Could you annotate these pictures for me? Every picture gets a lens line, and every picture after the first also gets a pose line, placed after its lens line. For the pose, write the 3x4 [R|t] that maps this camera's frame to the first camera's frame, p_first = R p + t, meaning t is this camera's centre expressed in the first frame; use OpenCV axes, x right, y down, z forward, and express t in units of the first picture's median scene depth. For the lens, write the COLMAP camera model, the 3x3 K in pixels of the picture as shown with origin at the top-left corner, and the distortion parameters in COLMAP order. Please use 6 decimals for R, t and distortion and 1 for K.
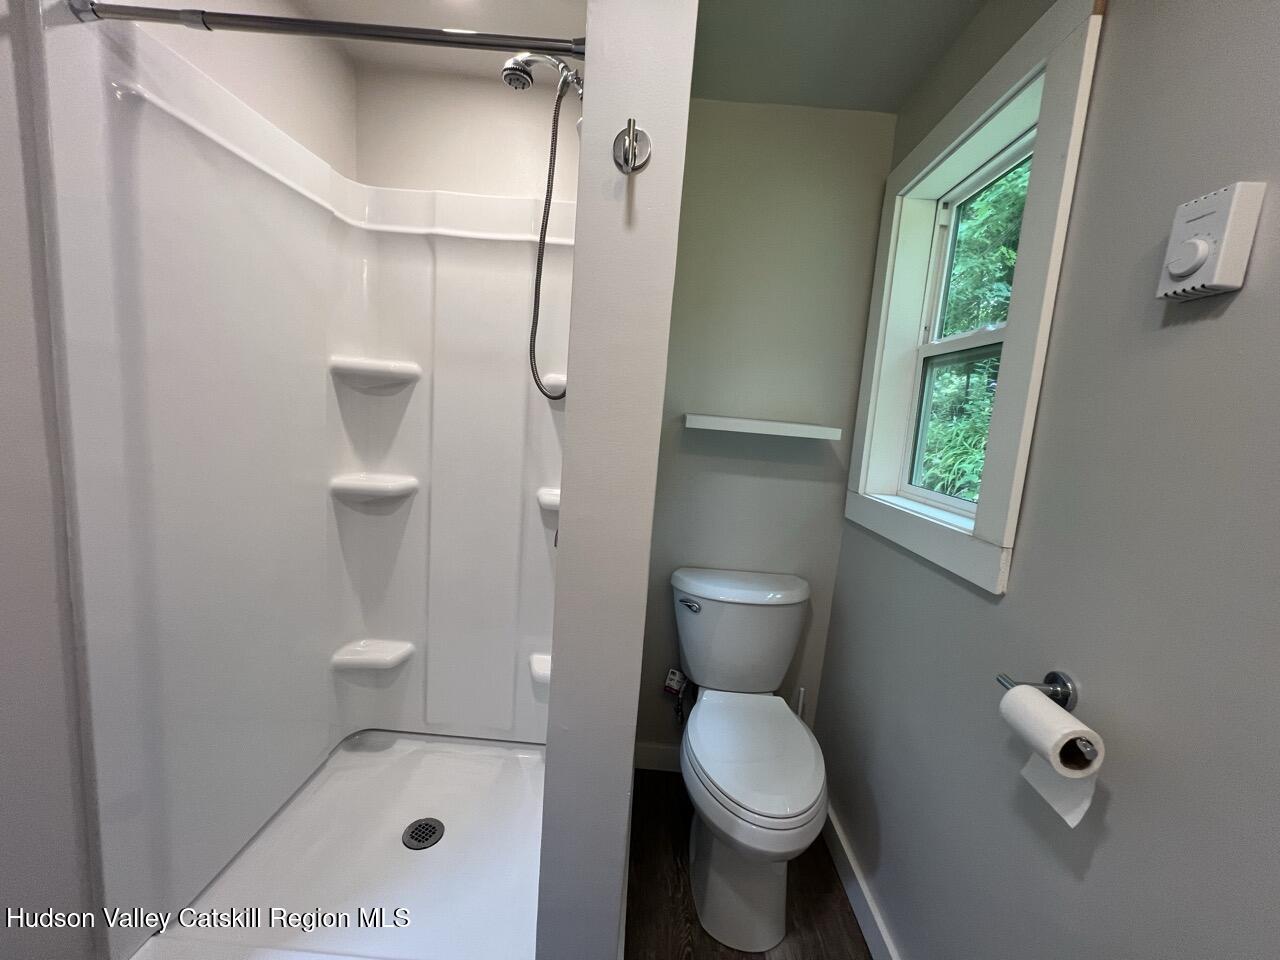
lens RADIAL K [[513.5, 0, 645.0], [0, 513.5, 480.5], [0, 0, 1]] dist [-0.000335, 0.000109]
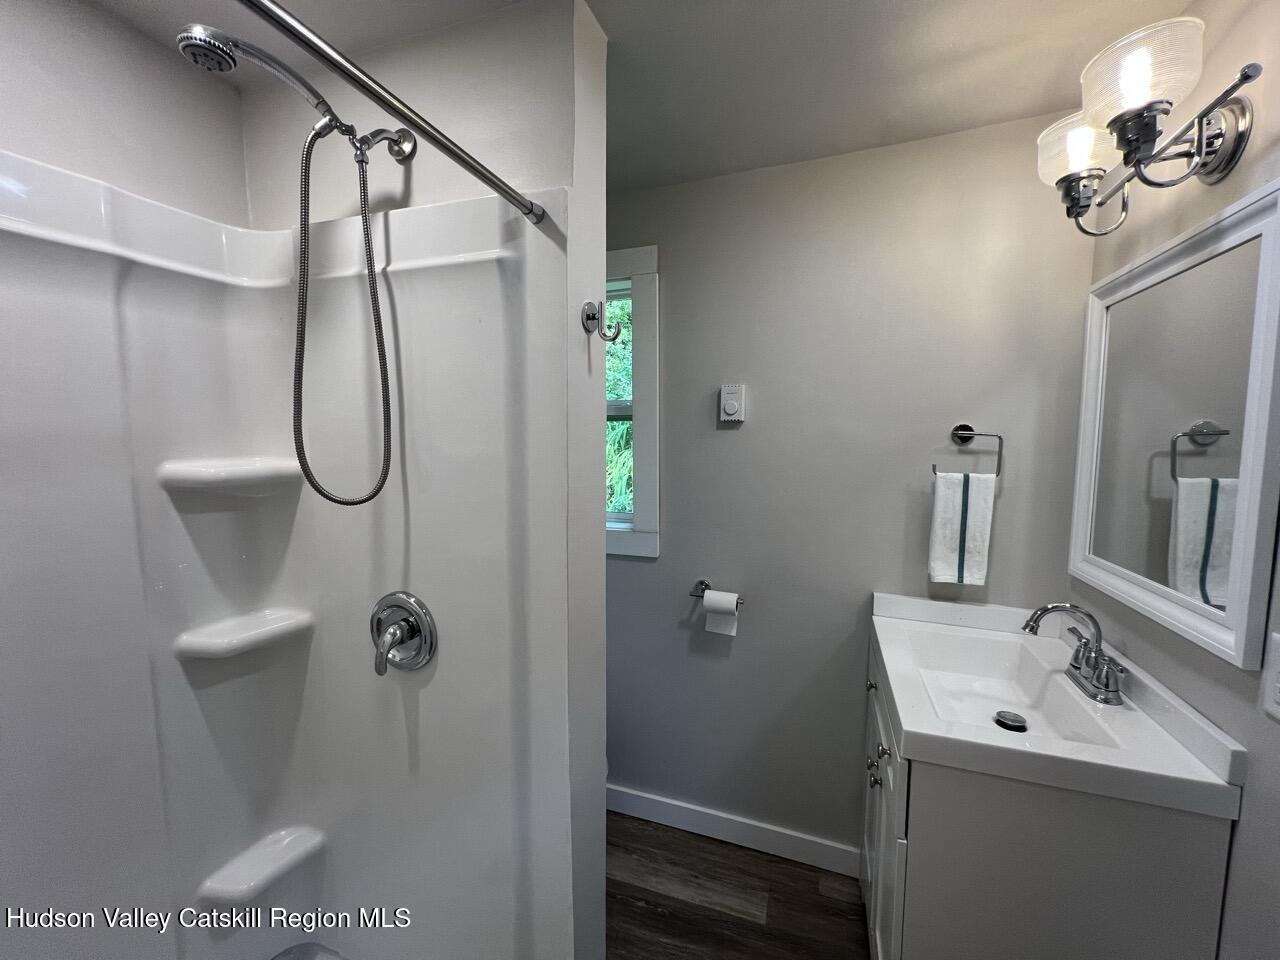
lens RADIAL K [[513.5, 0, 645.0], [0, 513.5, 480.5], [0, 0, 1]] dist [-0.000335, 0.000109]
pose [[0.439463, -0.123936, 0.889669, -0.990664], [0.137539, 0.988041, 0.069701, -0.198806], [-0.887668, 0.091733, 0.451254, 0.152473]]
